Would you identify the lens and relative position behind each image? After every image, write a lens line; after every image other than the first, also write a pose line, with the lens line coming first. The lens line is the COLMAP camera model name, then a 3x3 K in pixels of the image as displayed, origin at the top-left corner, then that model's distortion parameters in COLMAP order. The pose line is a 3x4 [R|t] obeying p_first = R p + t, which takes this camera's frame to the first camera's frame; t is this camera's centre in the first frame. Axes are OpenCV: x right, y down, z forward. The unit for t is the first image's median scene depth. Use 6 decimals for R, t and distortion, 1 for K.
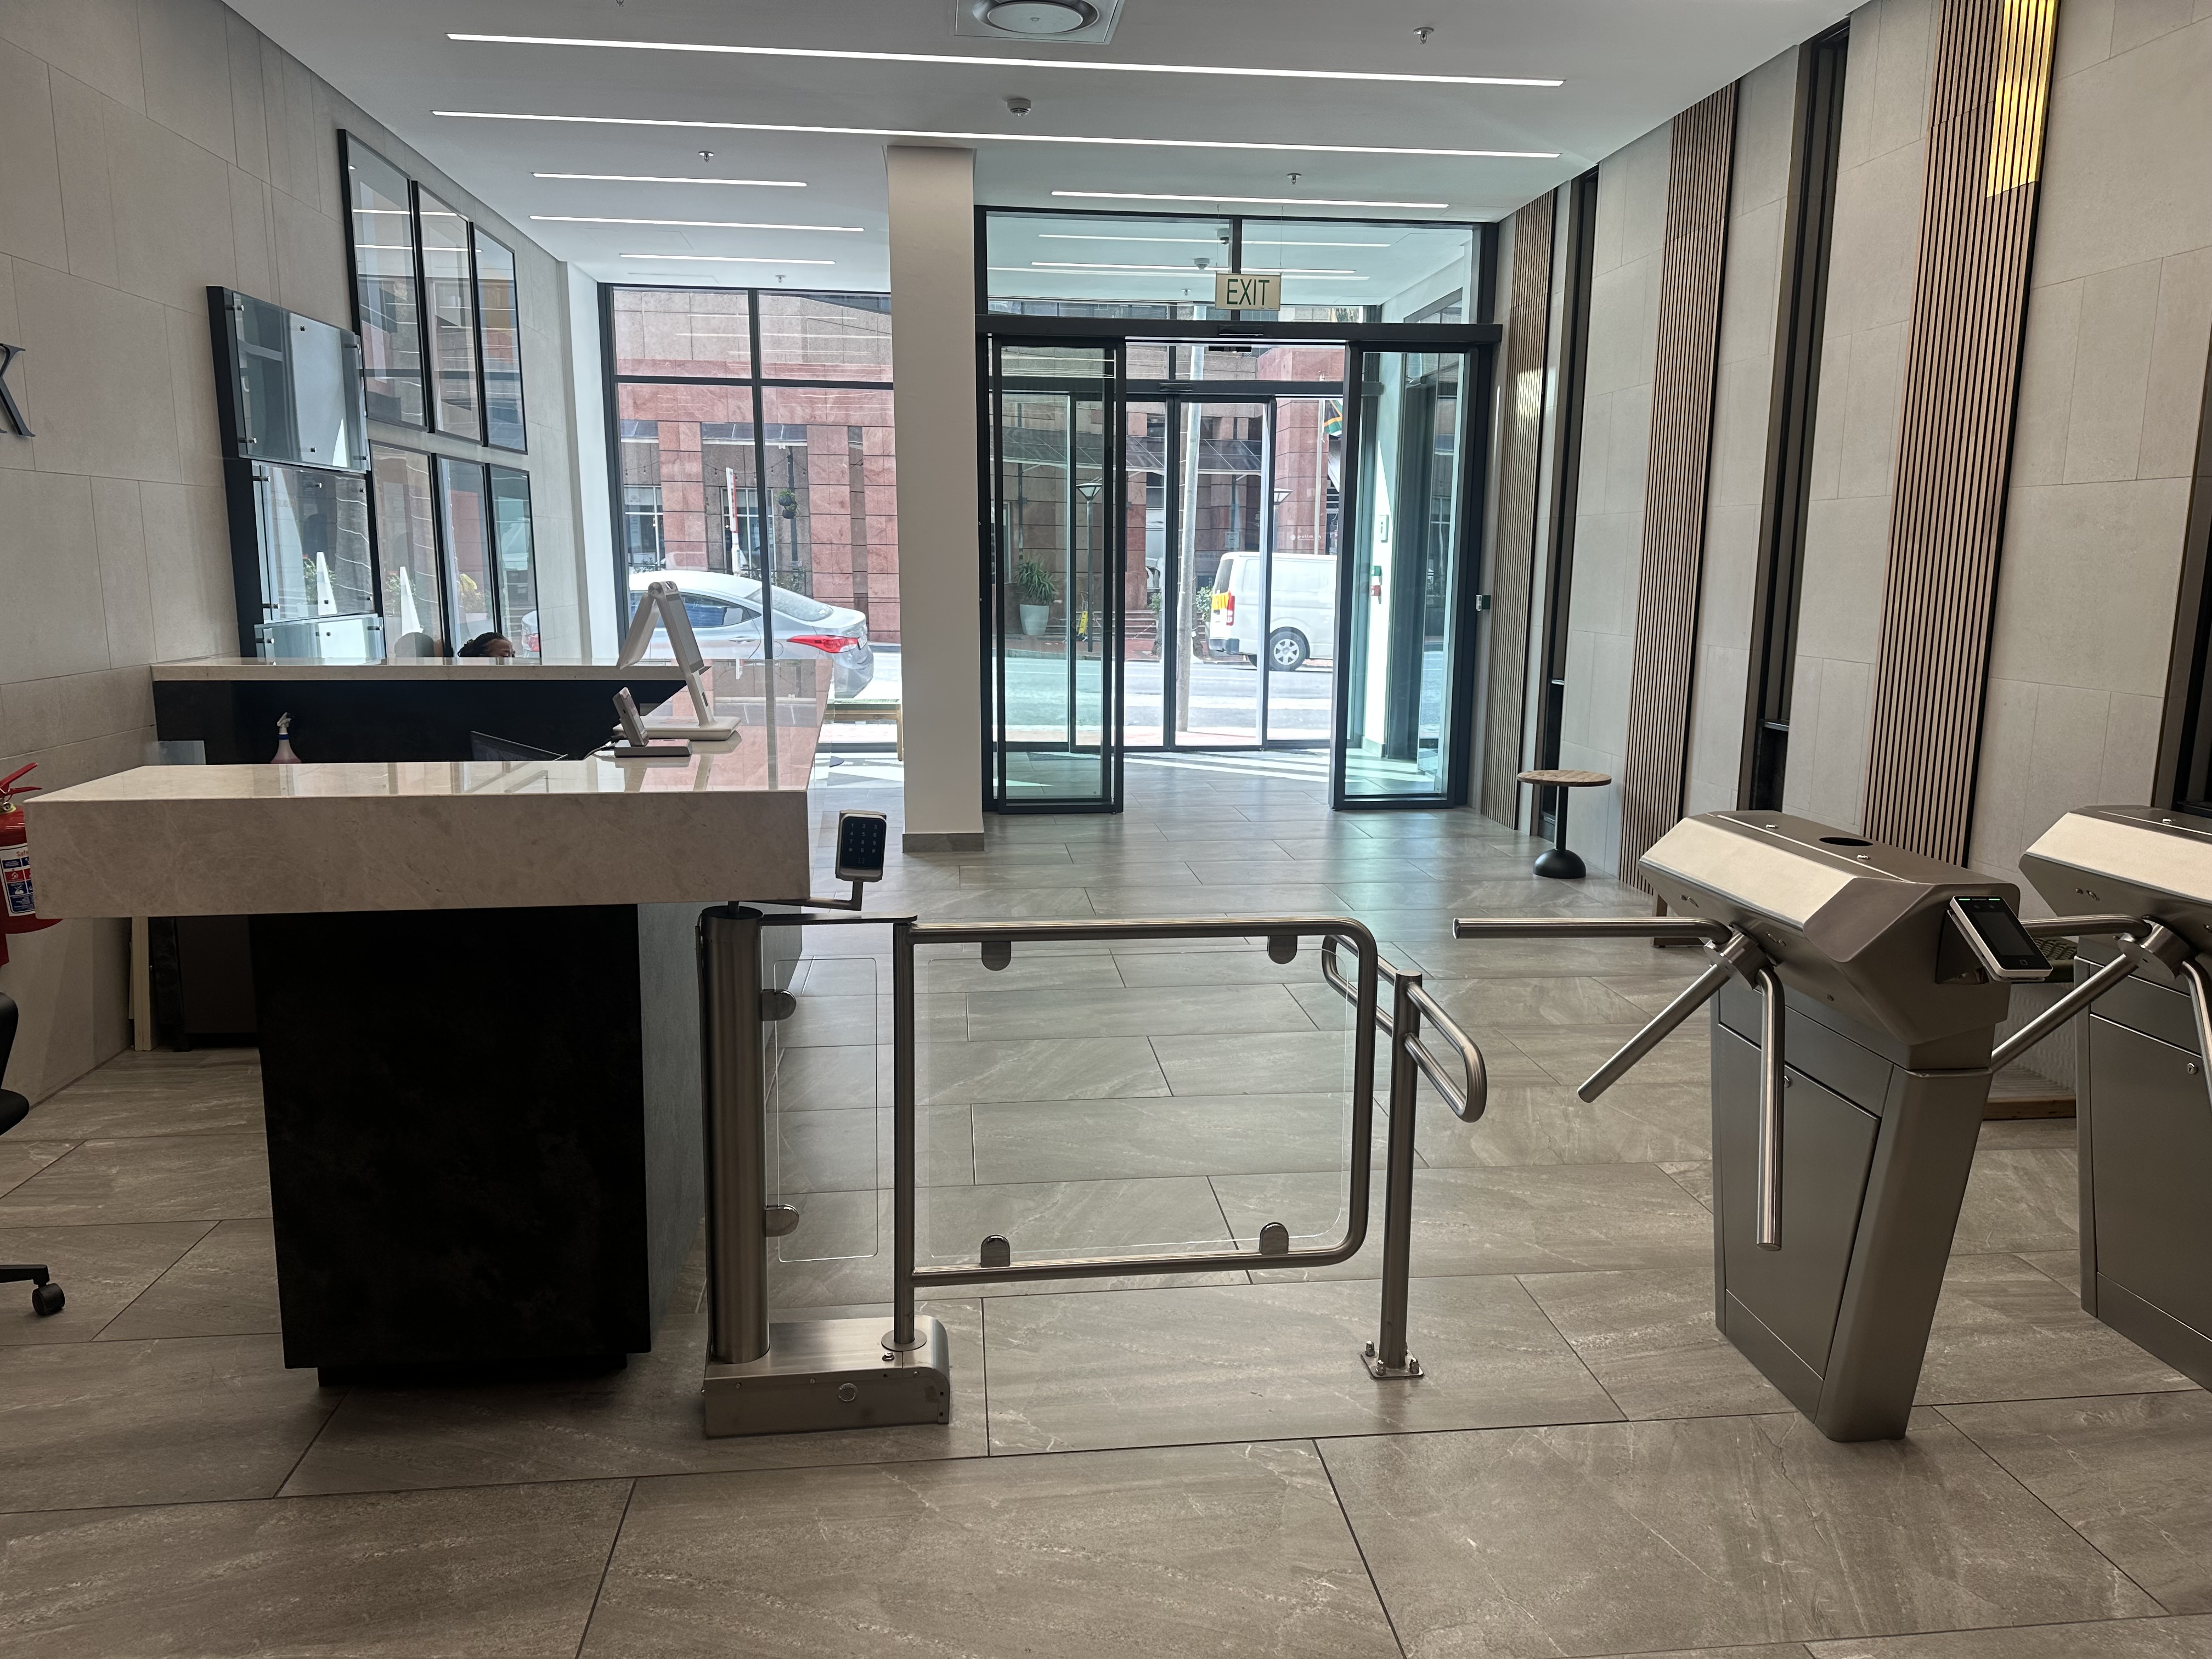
lens RADIAL K [[1542.2, 0, 1106.8], [0, 1542.2, 830.4], [0, 0, 1]] dist [0.003876, -0.004282]
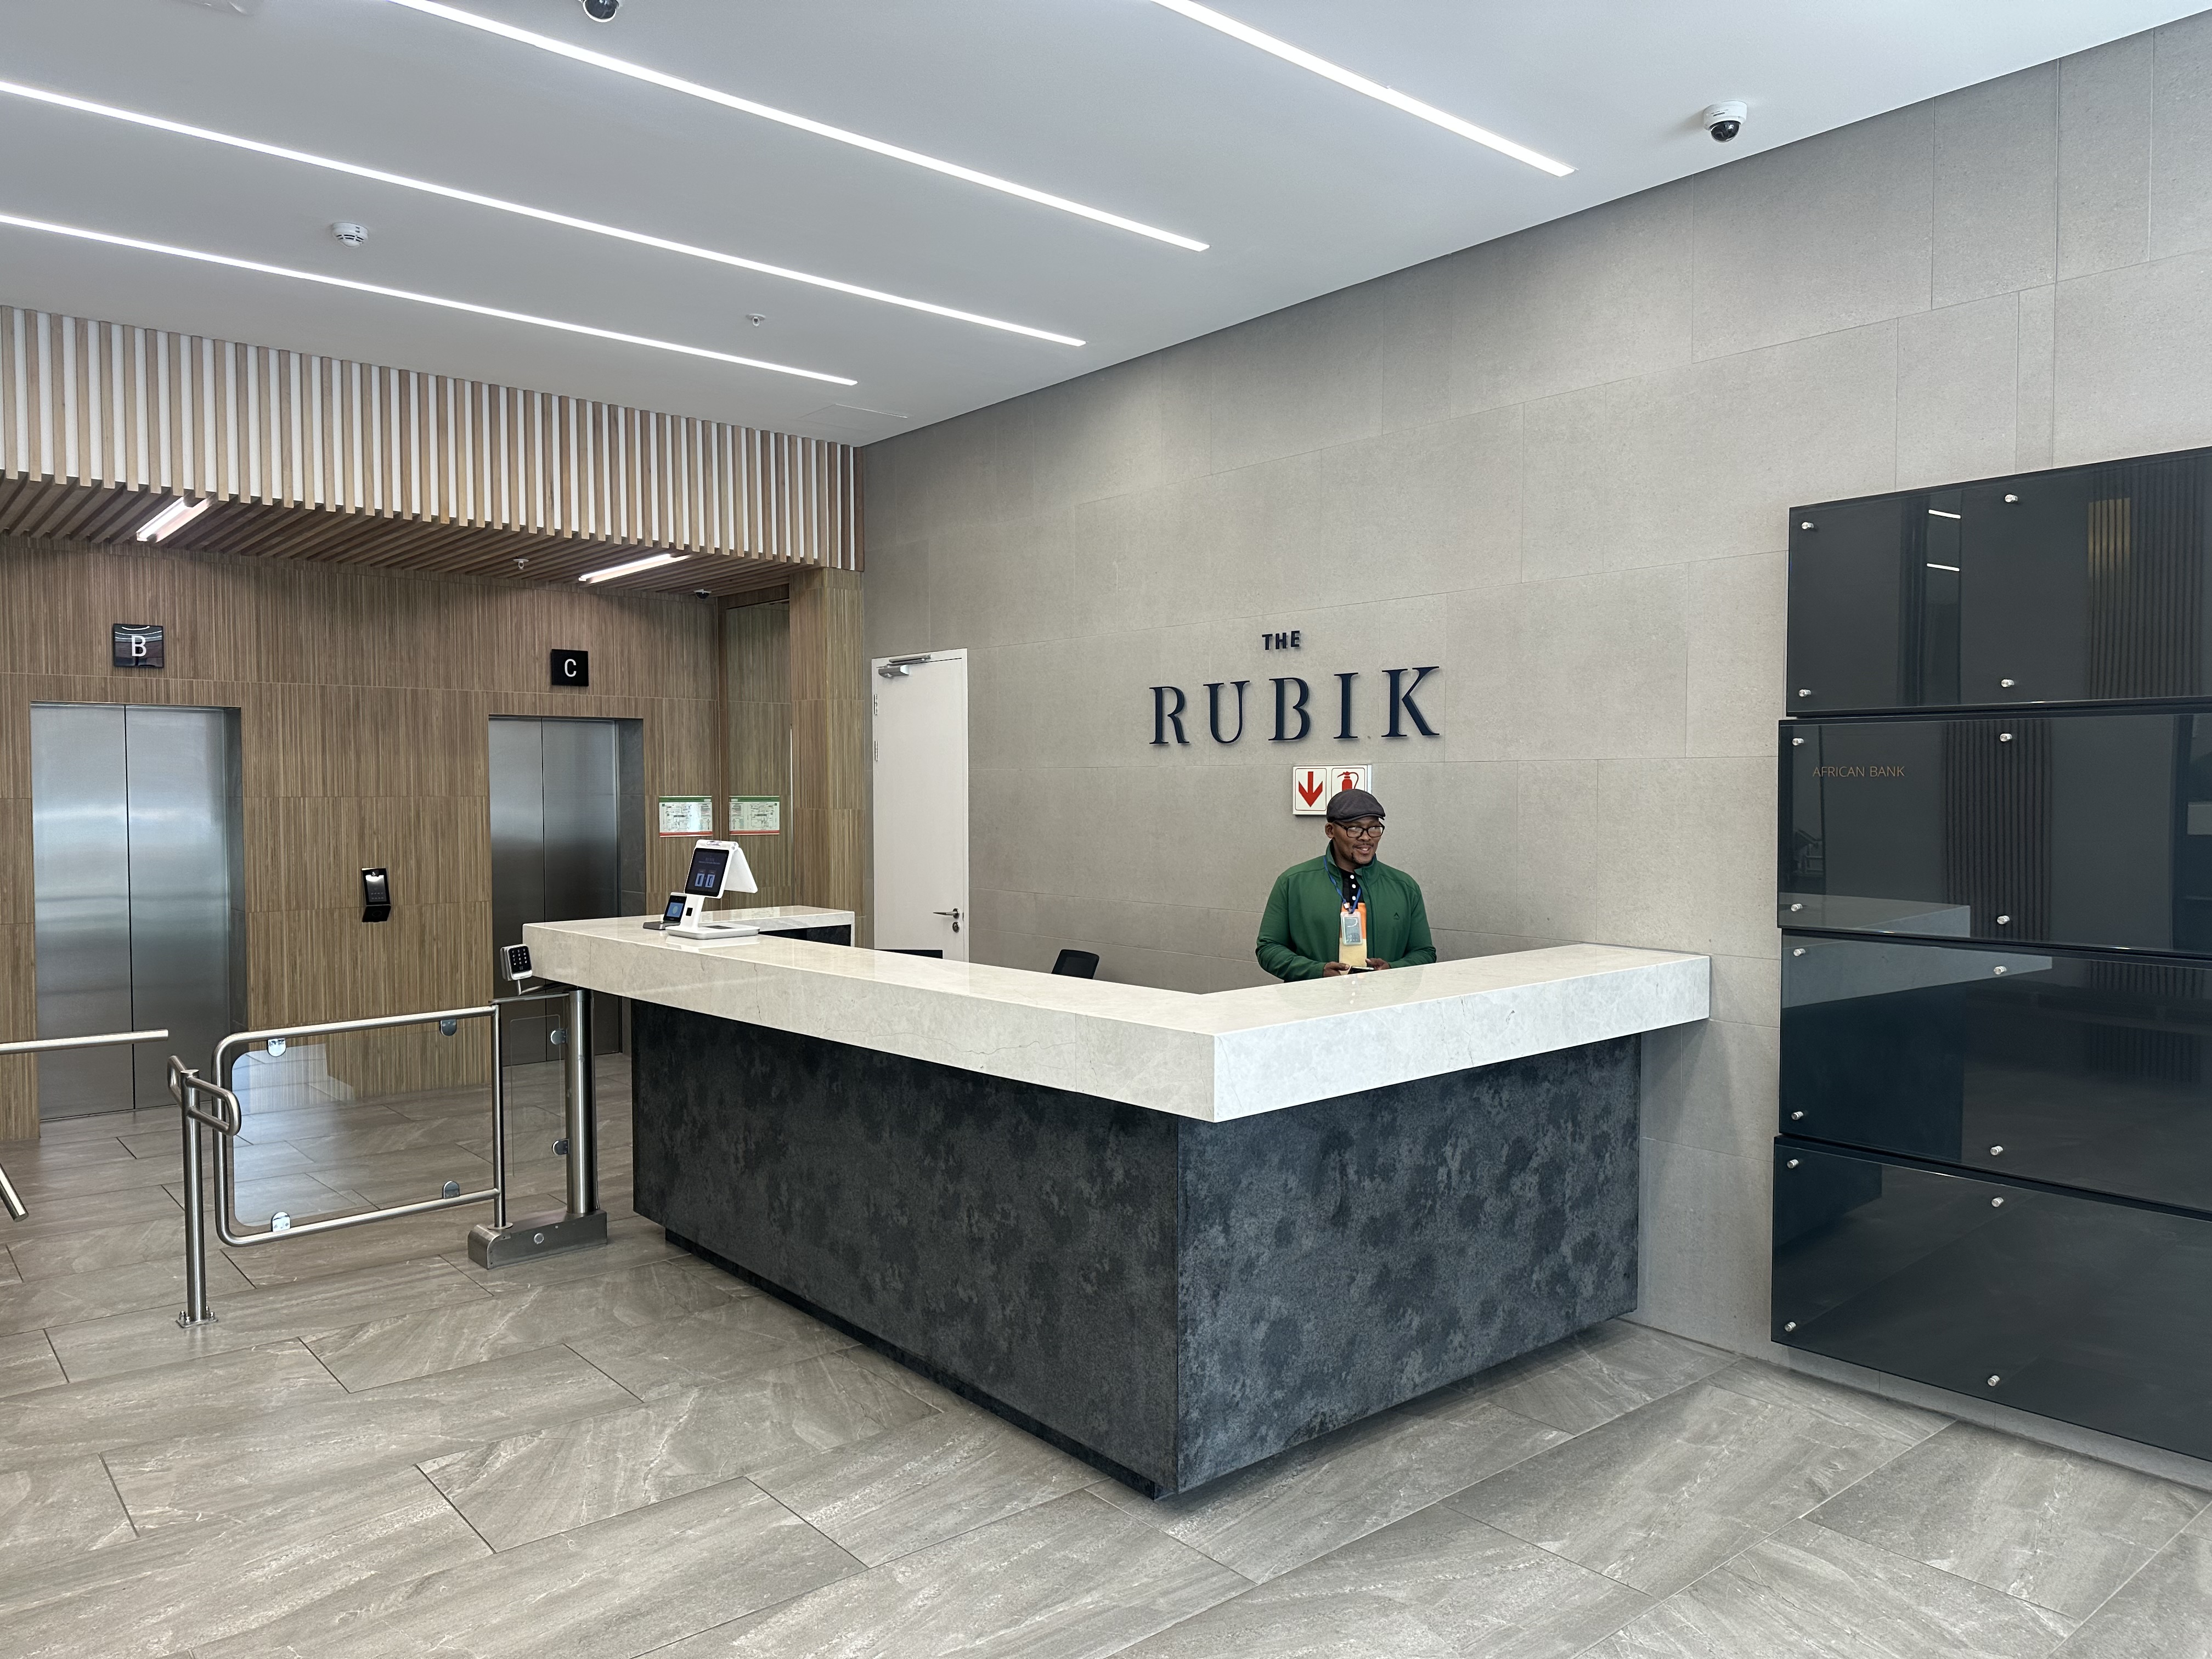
lens RADIAL K [[1542.2, 0, 1105.2], [0, 1542.2, 826.0], [0, 0, 1]] dist [0.003876, -0.004282]
pose [[-0.827417, 0.020012, -0.561231, 0.238699], [-0.091869, 0.981079, 0.170424, -0.421442], [0.554023, 0.192572, -0.809923, 2.210919]]
